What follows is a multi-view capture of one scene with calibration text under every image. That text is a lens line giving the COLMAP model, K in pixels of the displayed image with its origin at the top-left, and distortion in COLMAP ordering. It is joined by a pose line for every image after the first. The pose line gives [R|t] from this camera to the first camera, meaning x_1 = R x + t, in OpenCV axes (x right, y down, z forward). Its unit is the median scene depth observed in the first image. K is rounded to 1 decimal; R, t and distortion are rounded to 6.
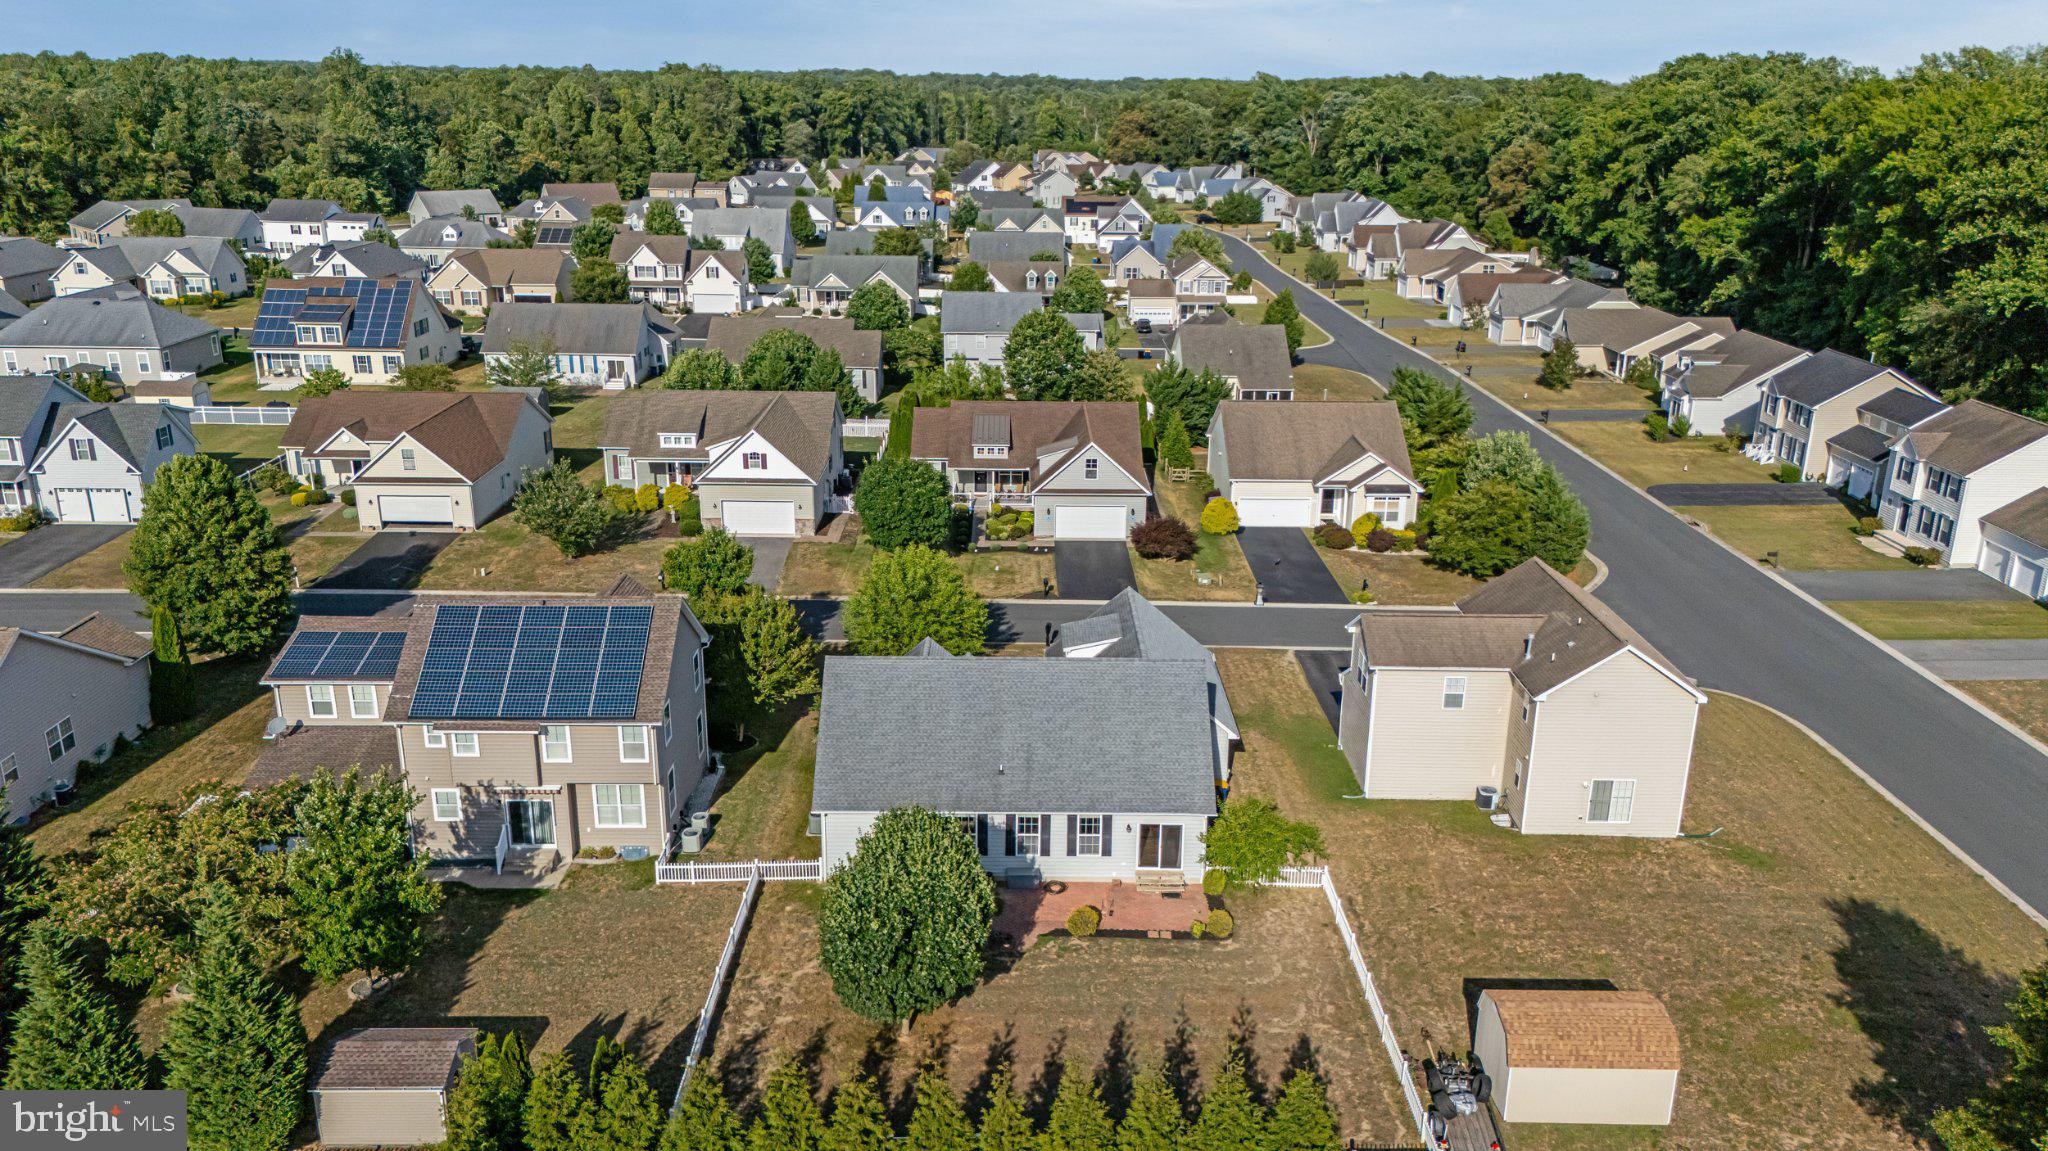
lens RADIAL K [[1506.6, 0, 1030.9], [0, 1506.6, 559.7], [0, 0, 1]] dist [0.065019, -0.062846]
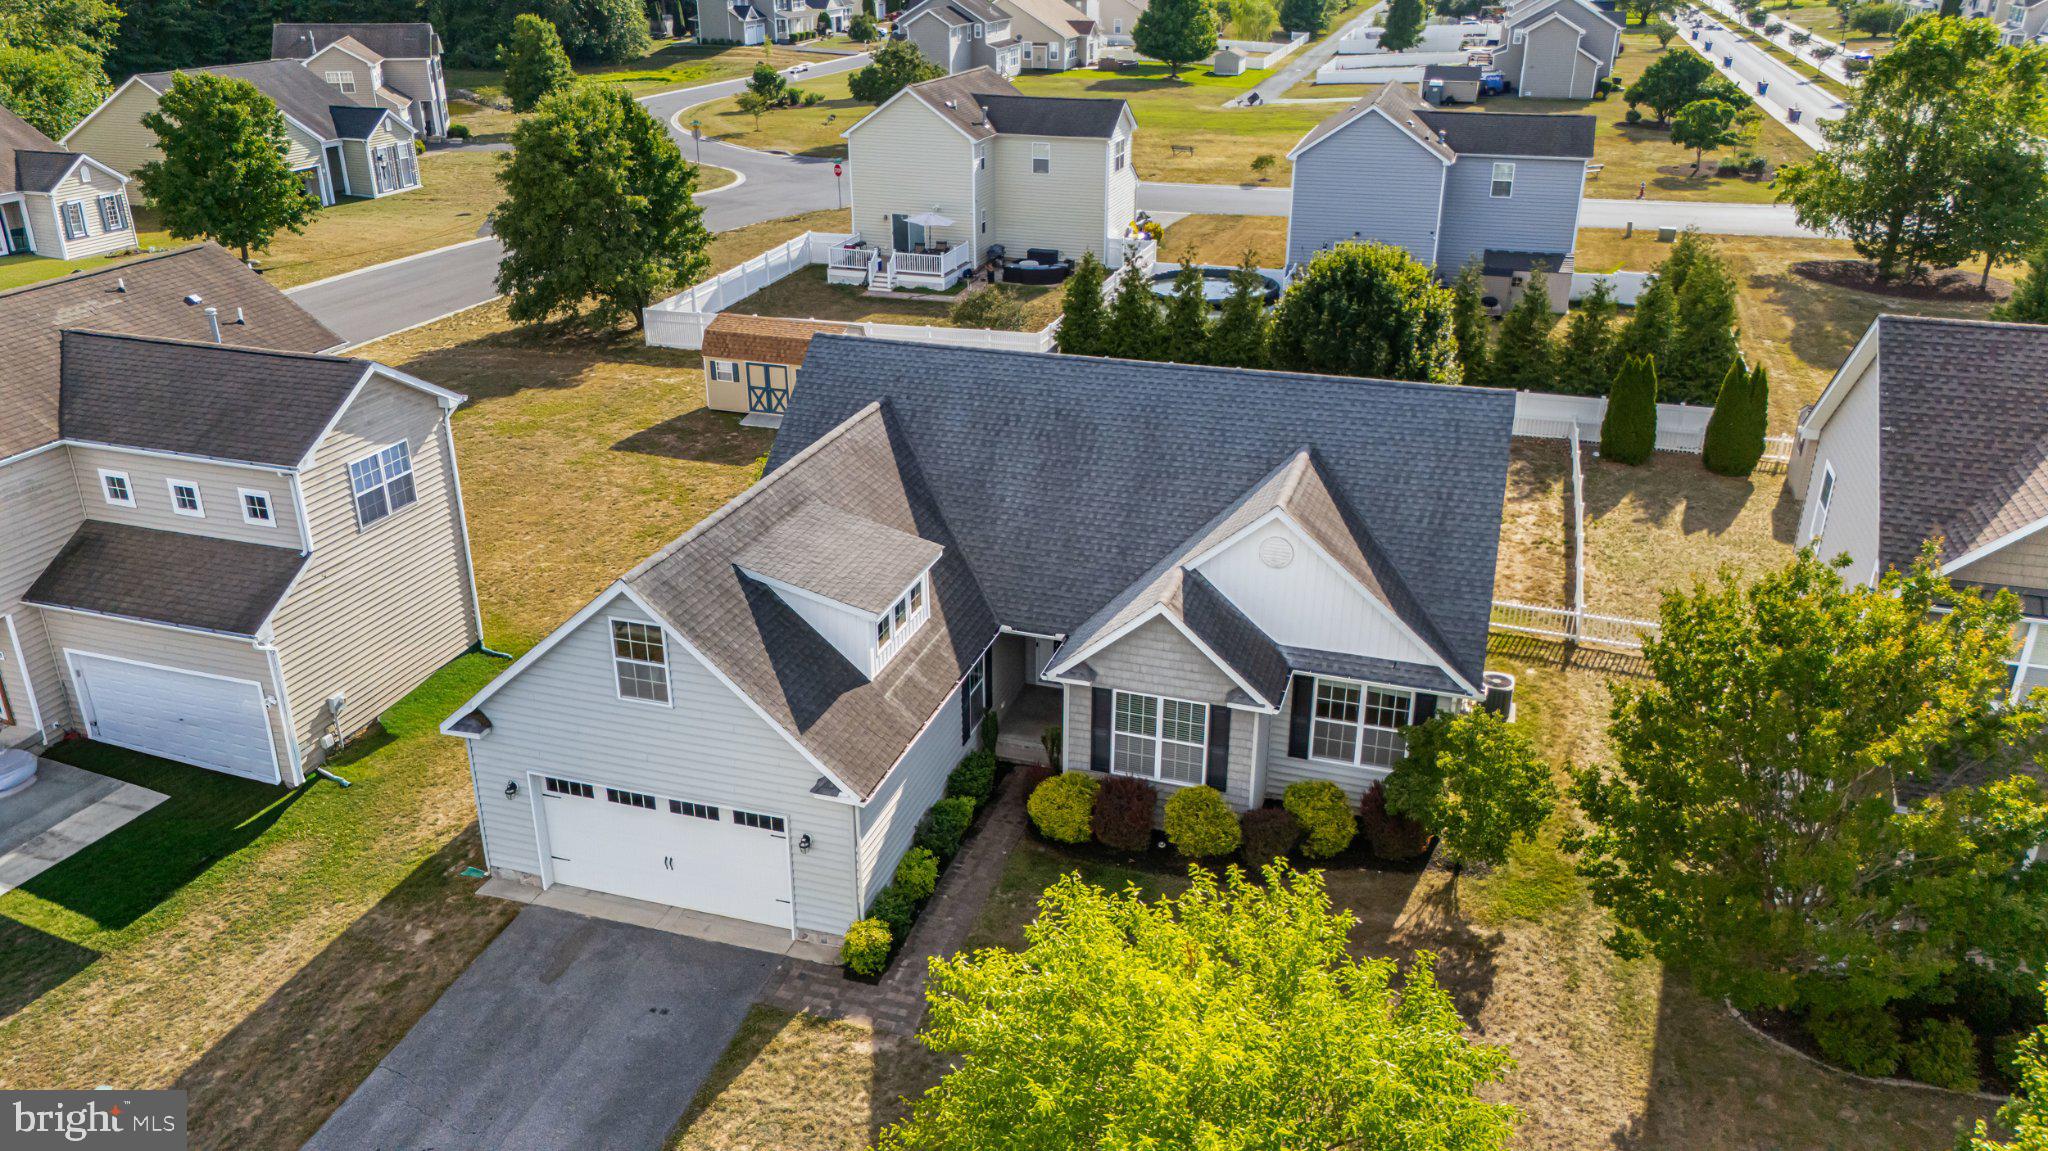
lens RADIAL K [[1506.6, 0, 1027.9], [0, 1506.6, 573.2], [0, 0, 1]] dist [0.065019, -0.062846]
pose [[-0.949937, -0.134539, 0.281992, -0.105895], [0.083290, 0.760839, 0.643574, -0.178943], [-0.301136, 0.634841, -0.711543, 1.152295]]
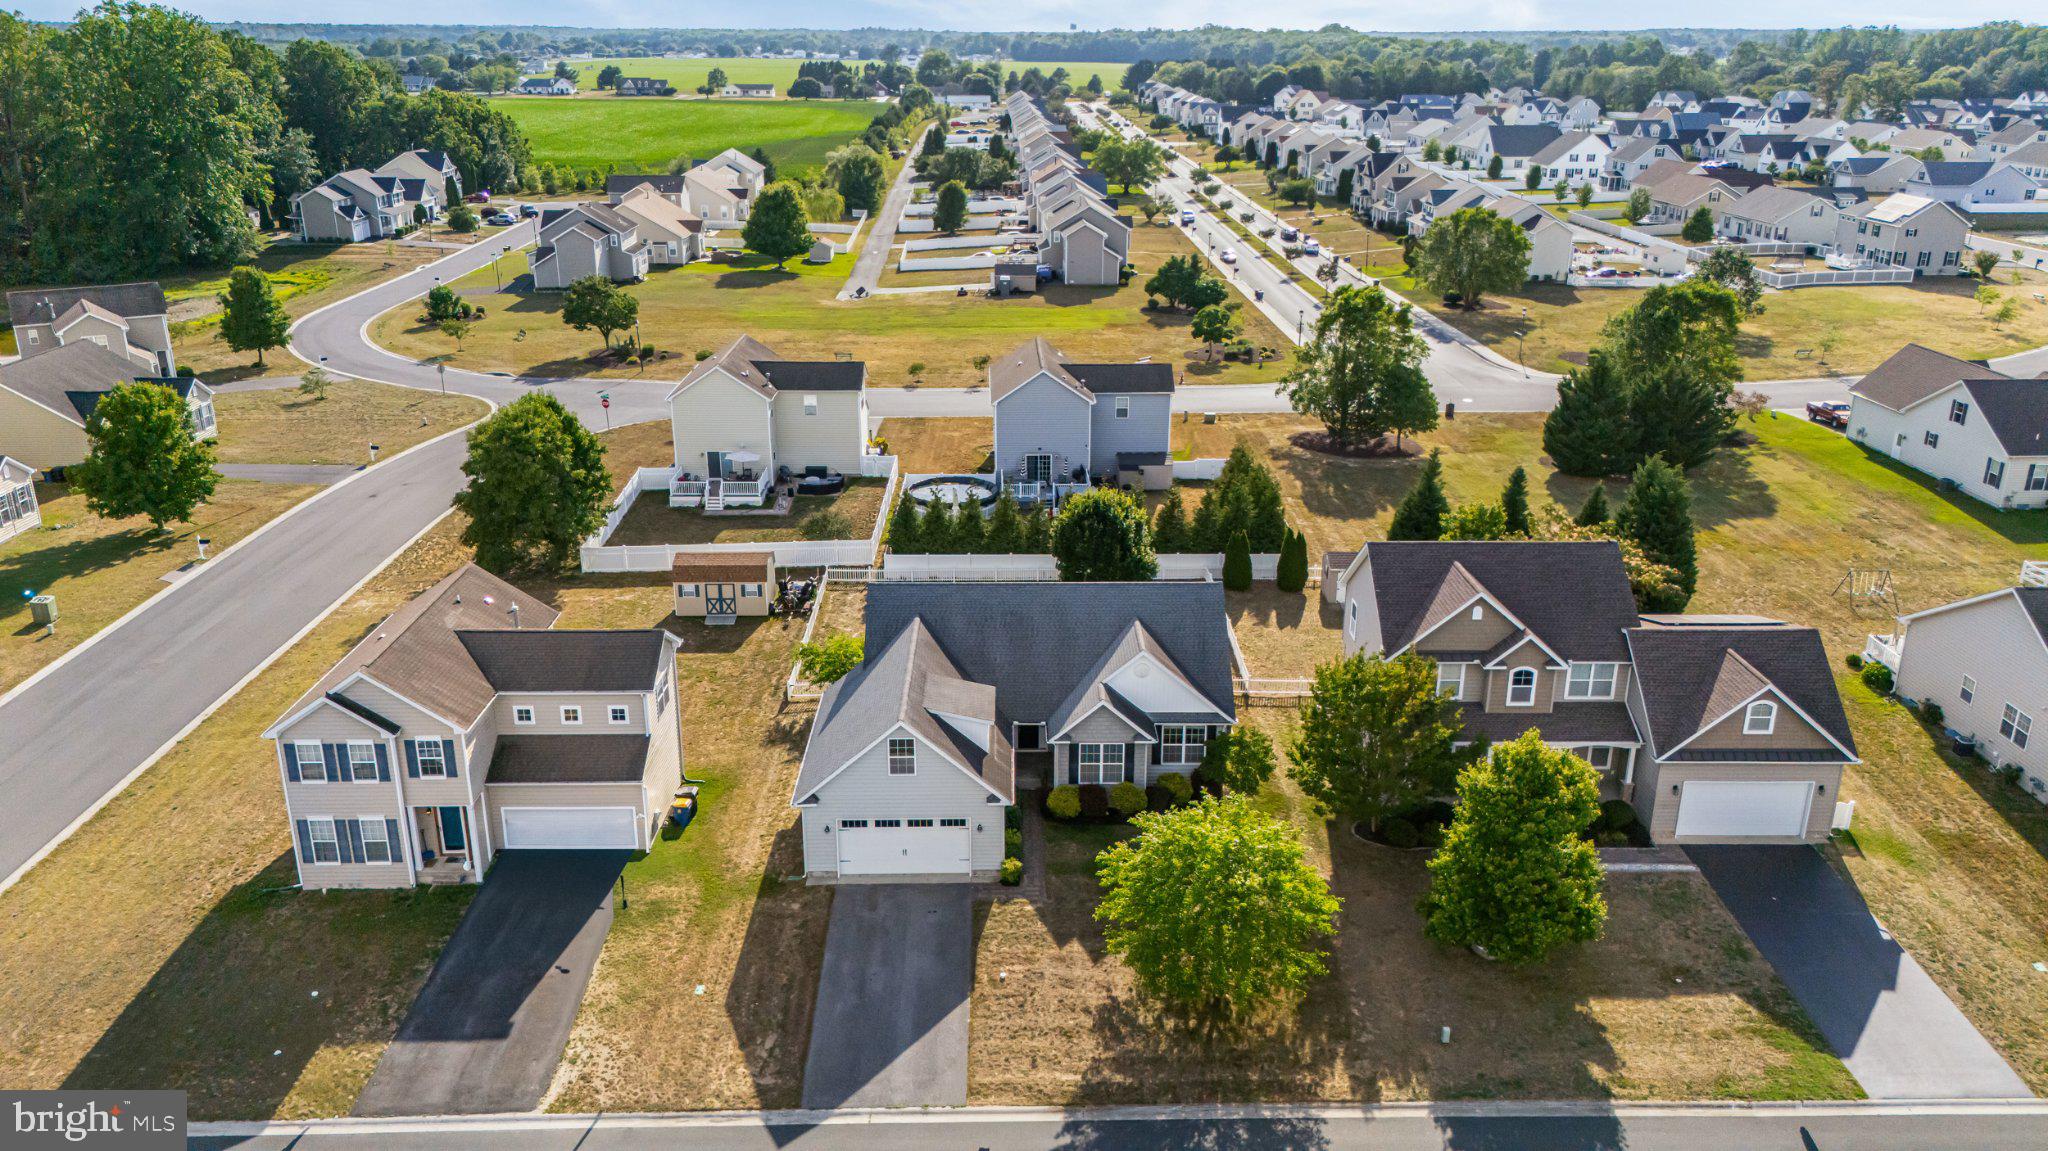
lens RADIAL K [[1506.6, 0, 1032.4], [0, 1506.6, 567.5], [0, 0, 1]] dist [0.065019, -0.062846]
pose [[-0.999871, -0.010200, -0.012387, 0.010151], [-0.015596, 0.799353, 0.600659, -0.469031], [0.003775, 0.600775, -0.799409, 1.480819]]
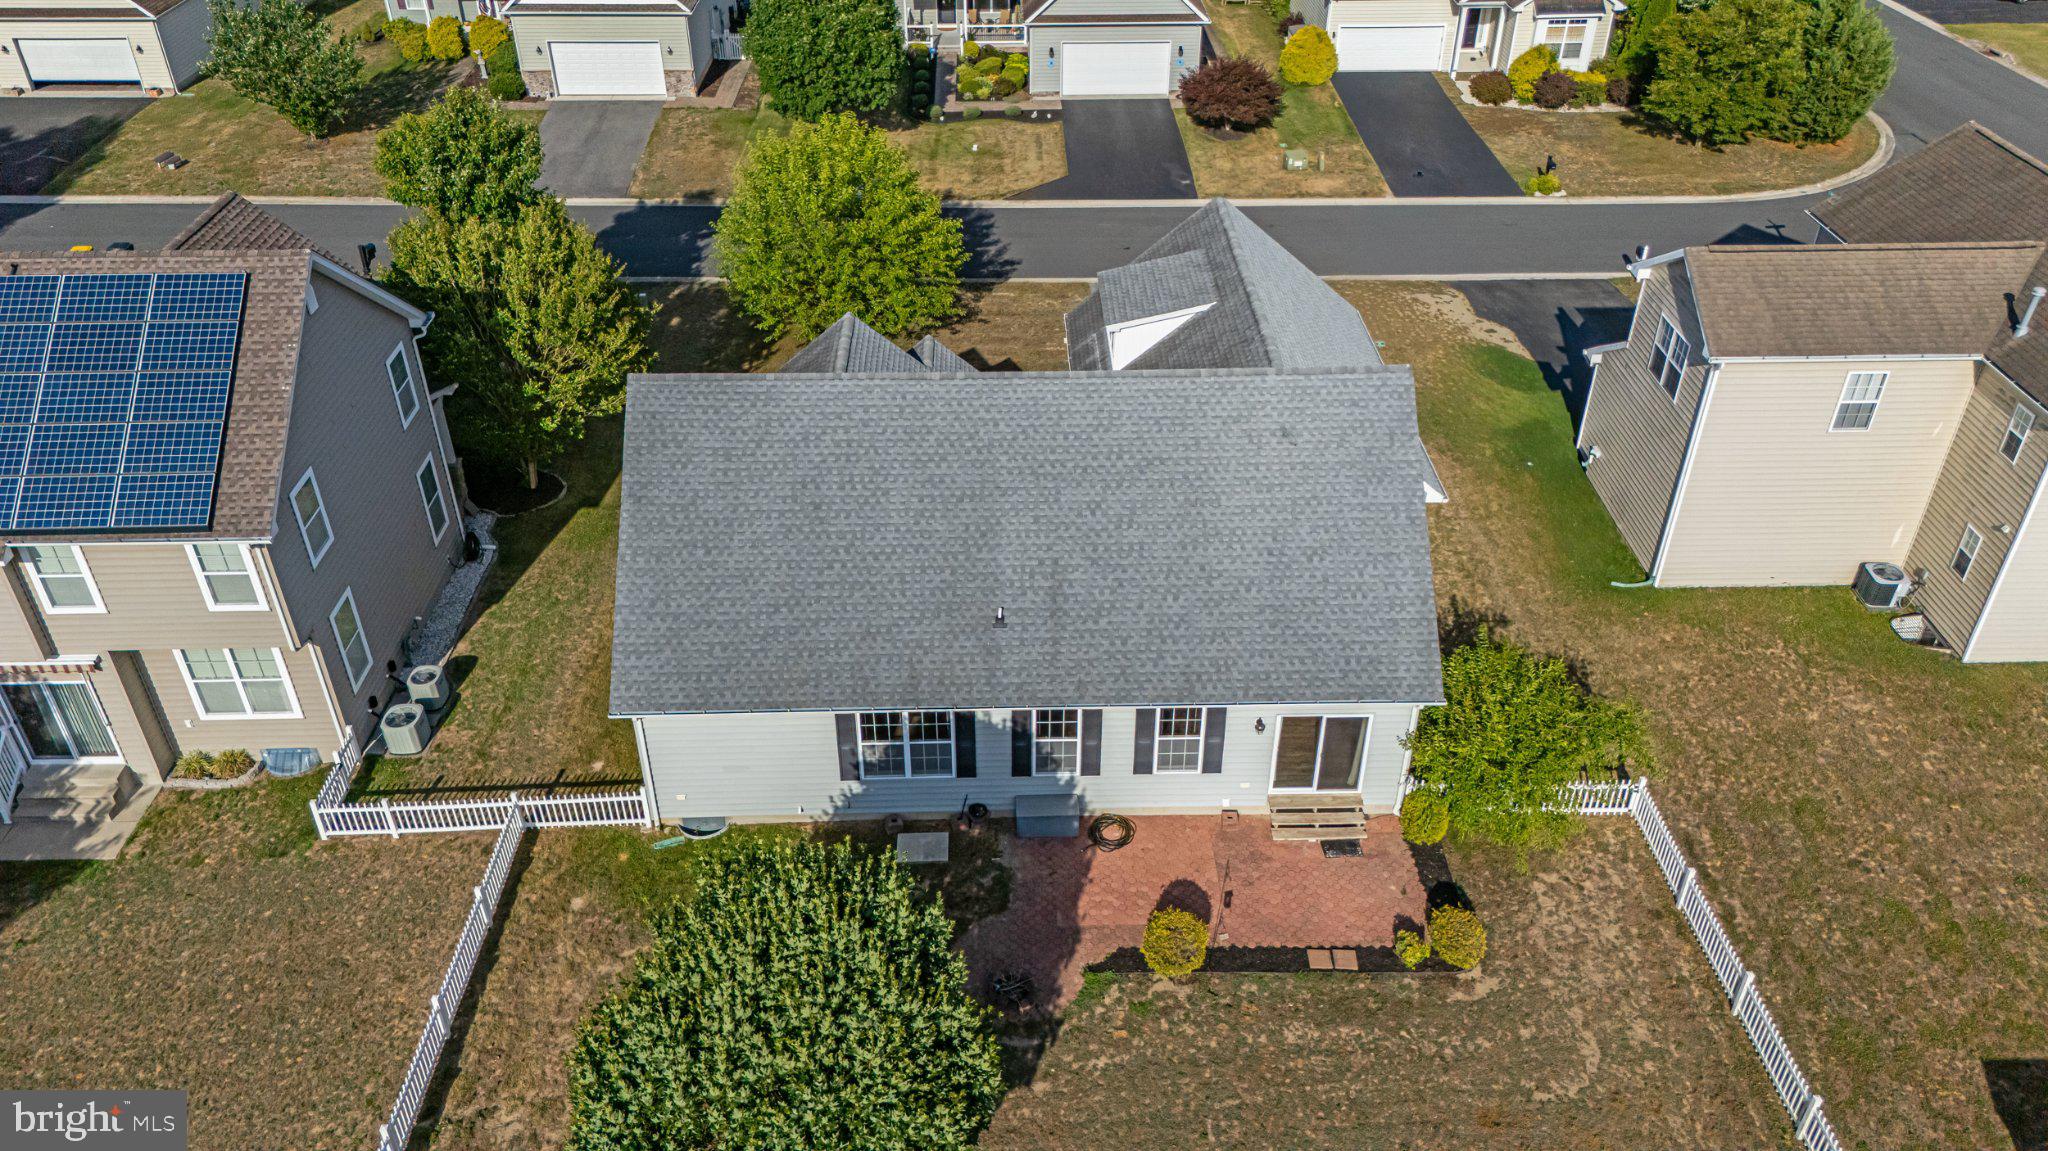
lens RADIAL K [[1506.6, 0, 1032.7], [0, 1506.6, 575.3], [0, 0, 1]] dist [0.065019, -0.062846]
pose [[0.999749, -0.019678, 0.010712, -0.010703], [0.015667, 0.955788, 0.293641, -0.011964], [-0.016016, -0.293399, 0.955856, 0.412544]]
